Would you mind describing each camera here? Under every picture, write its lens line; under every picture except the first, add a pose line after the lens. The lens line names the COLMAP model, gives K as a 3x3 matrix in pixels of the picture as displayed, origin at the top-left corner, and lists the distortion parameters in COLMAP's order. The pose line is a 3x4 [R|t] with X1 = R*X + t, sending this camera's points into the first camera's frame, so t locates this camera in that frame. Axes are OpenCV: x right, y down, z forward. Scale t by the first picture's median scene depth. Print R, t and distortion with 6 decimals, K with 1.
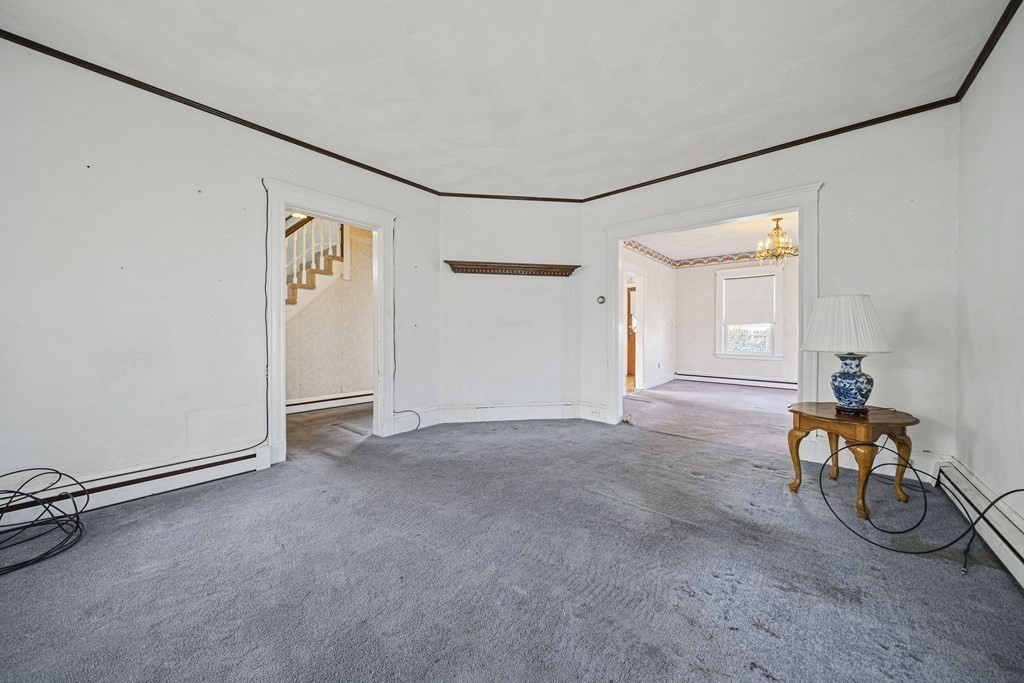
lens RADIAL K [[350.7, 0, 511.0], [0, 350.7, 332.9], [0, 0, 1]] dist [-0.005014, 0.000004]
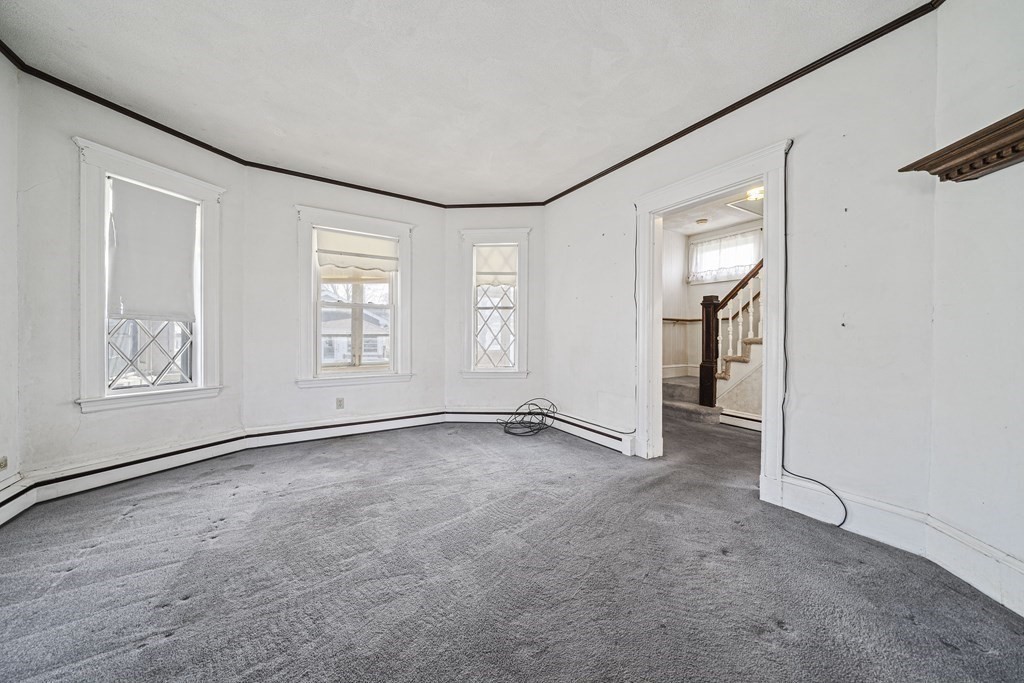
lens RADIAL K [[350.7, 0, 516.7], [0, 350.7, 340.1], [0, 0, 1]] dist [-0.005014, 0.000004]
pose [[-0.273081, 0.018732, -0.961809, 0.546081], [-0.014517, 0.999616, 0.023590, -0.013684], [0.961882, 0.020405, -0.272704, 1.042098]]
